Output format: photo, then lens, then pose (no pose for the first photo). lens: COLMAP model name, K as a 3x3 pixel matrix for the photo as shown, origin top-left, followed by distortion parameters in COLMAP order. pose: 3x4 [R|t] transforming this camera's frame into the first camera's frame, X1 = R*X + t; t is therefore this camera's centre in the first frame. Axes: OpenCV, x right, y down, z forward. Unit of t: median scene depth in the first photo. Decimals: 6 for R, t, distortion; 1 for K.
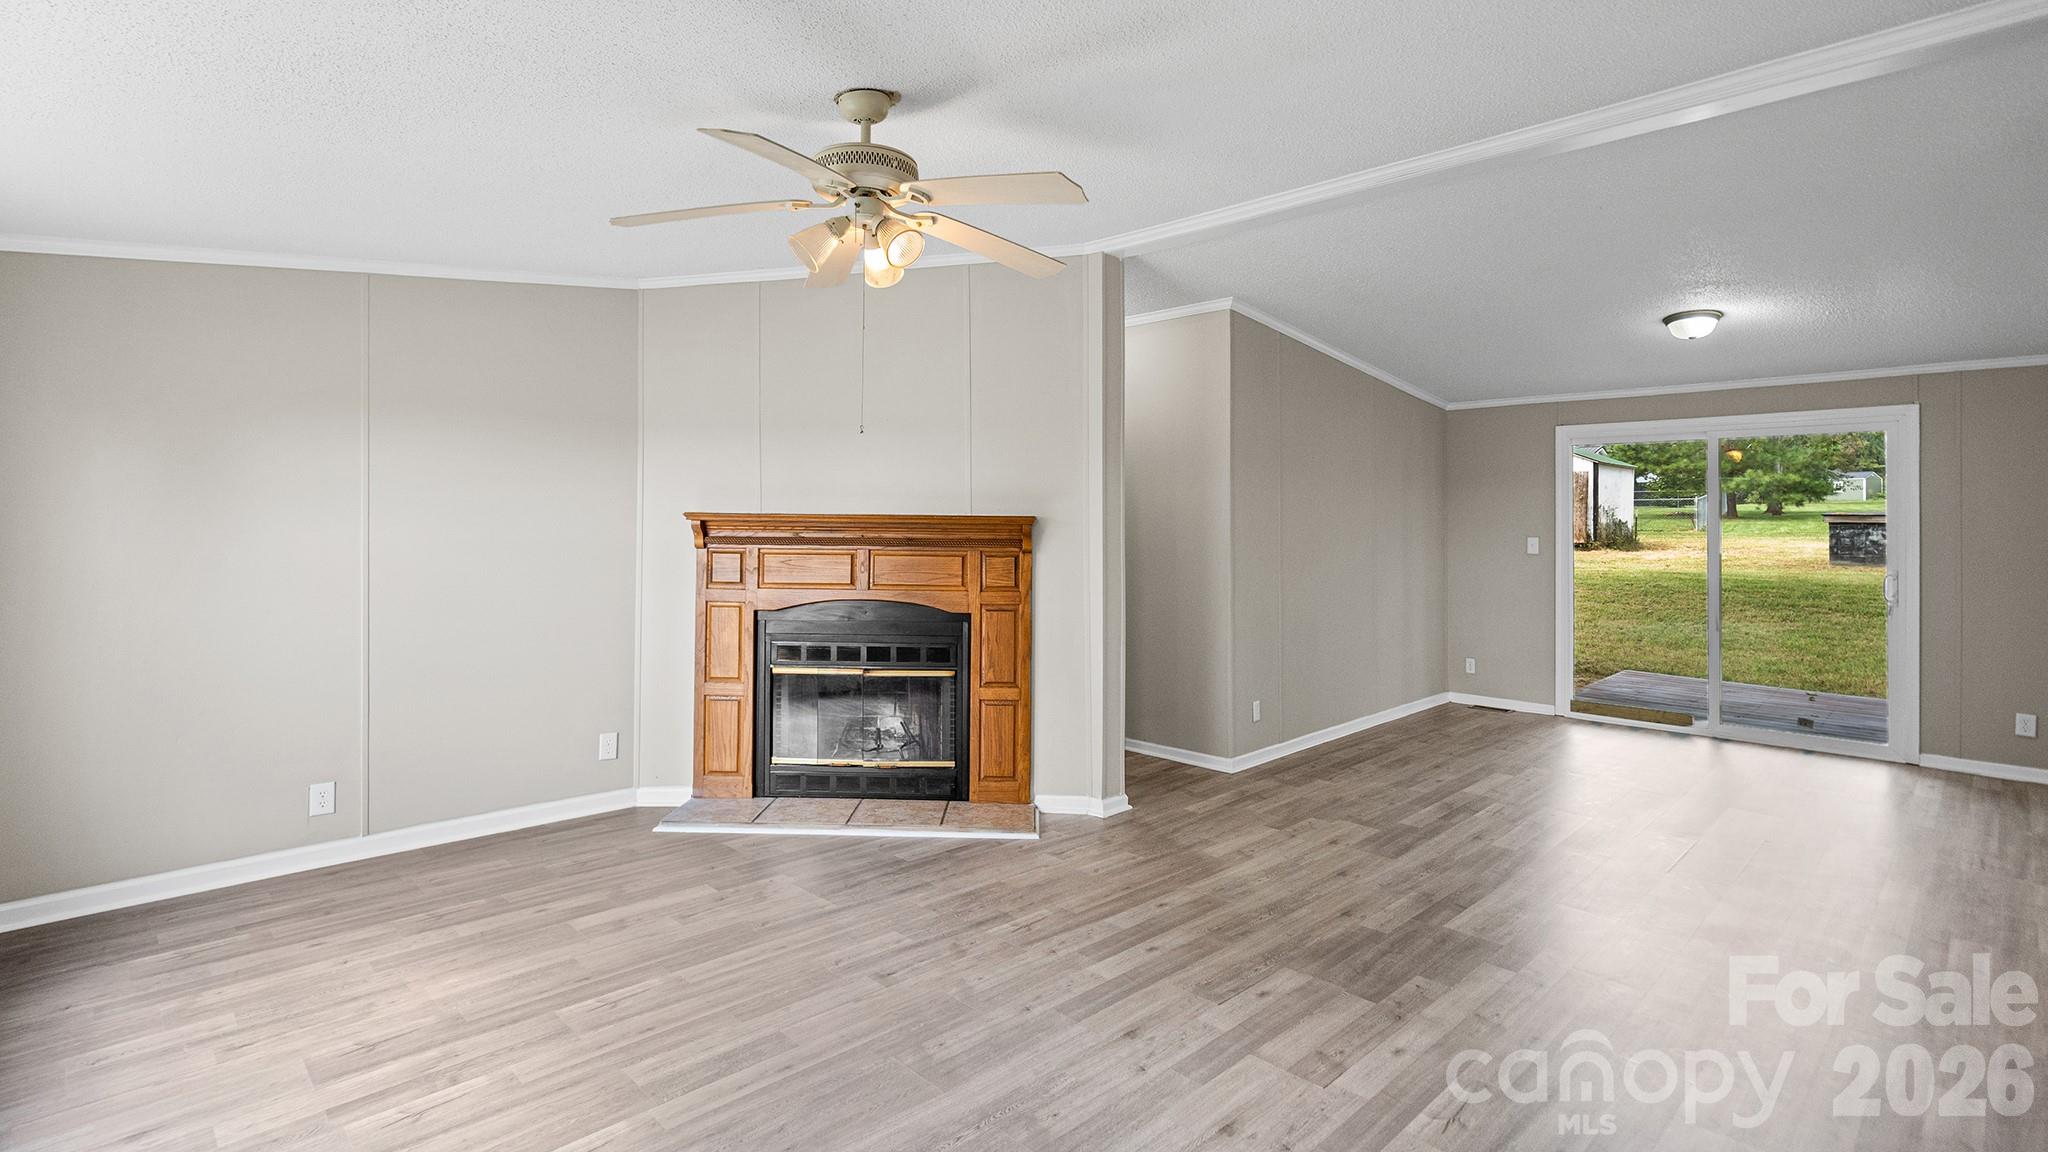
lens RADIAL K [[951.4, 0, 1010.2], [0, 951.4, 552.0], [0, 0, 1]] dist [-0.004642, 0.000048]
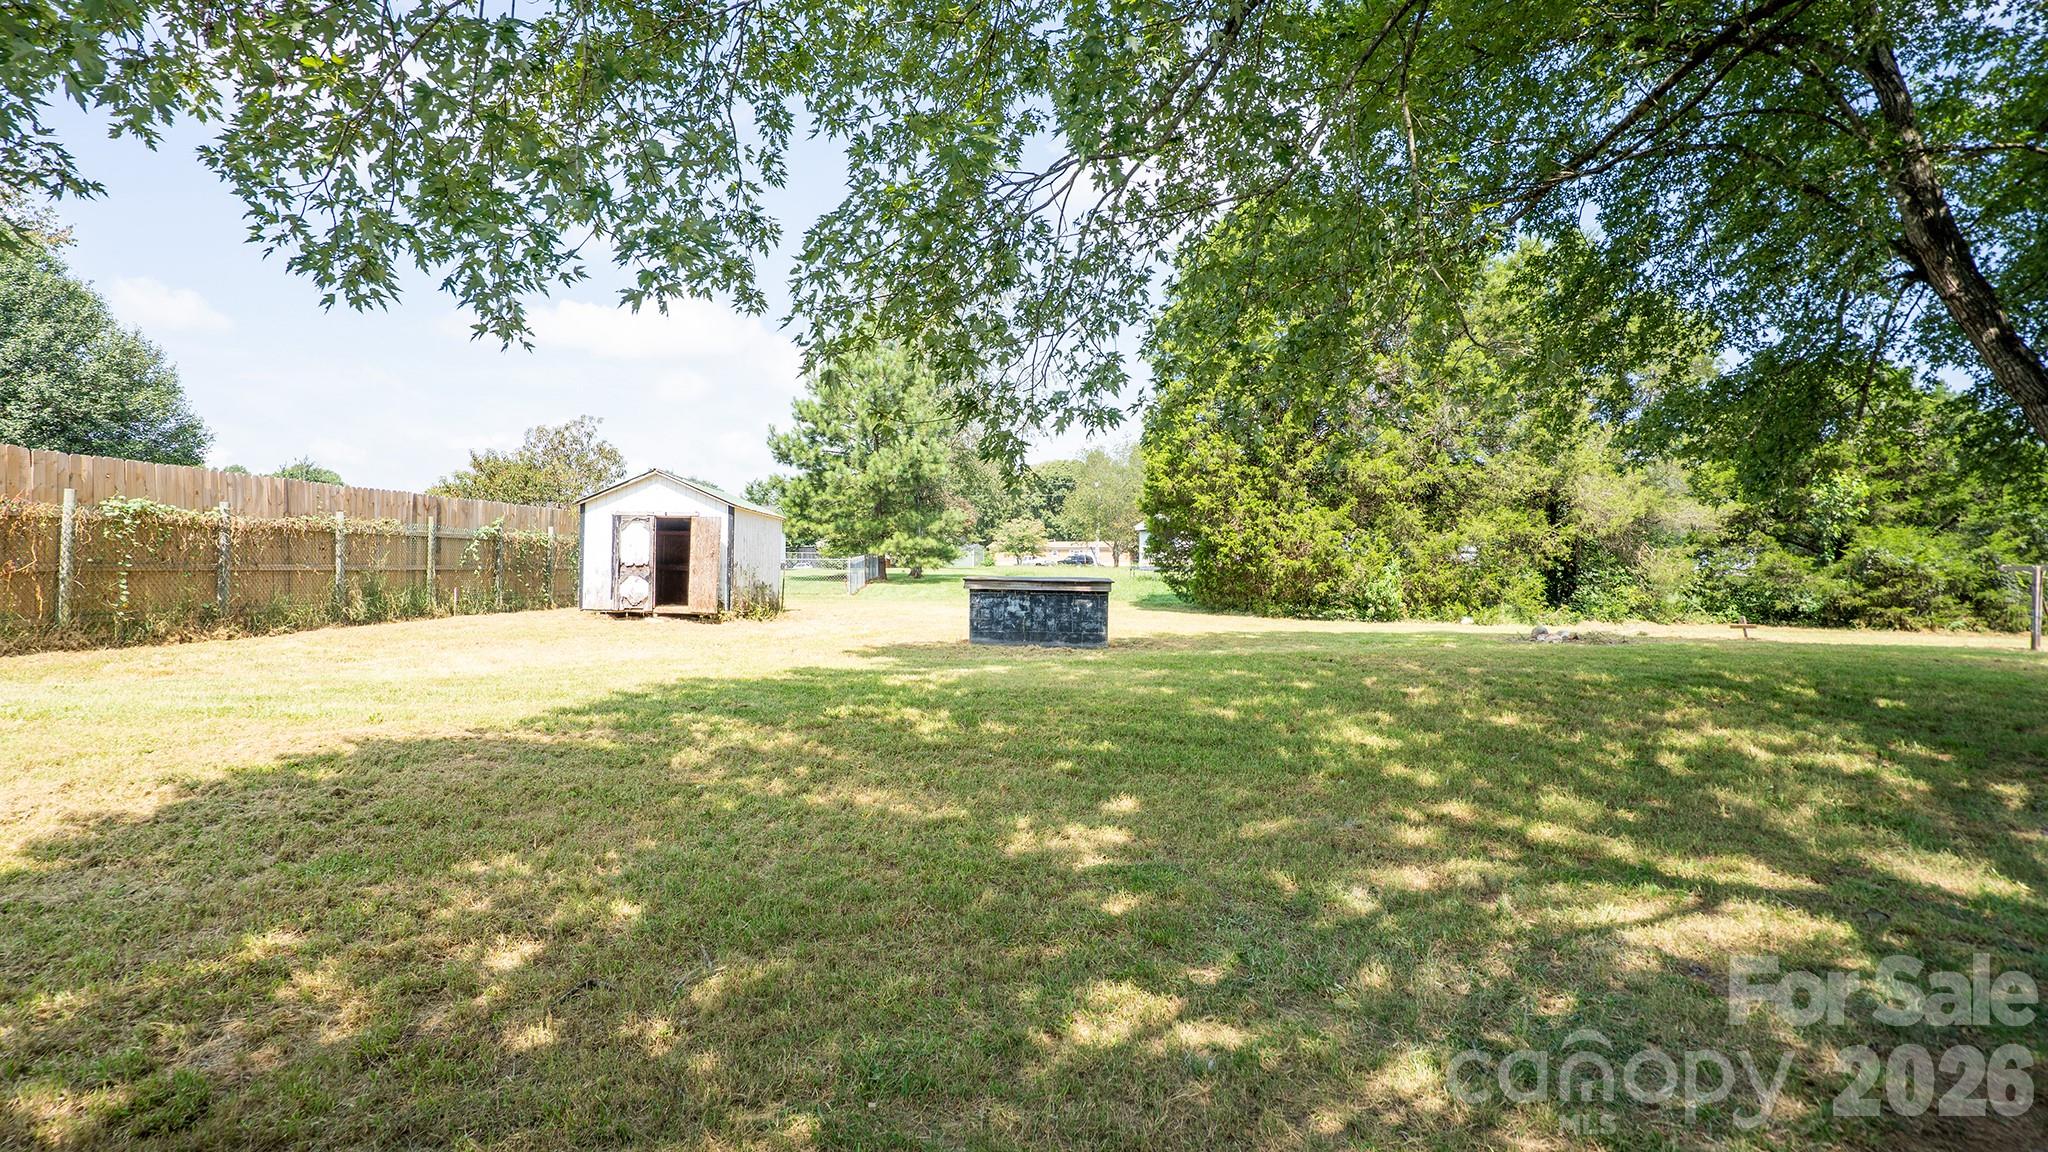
lens RADIAL K [[951.4, 0, 1010.2], [0, 951.4, 552.0], [0, 0, 1]] dist [-0.004642, 0.000048]
pose [[0.715200, 0.031526, 0.698209, 0.230654], [0.011480, 0.998318, -0.056835, -0.011073], [-0.698826, 0.048664, 0.713635, 0.281310]]
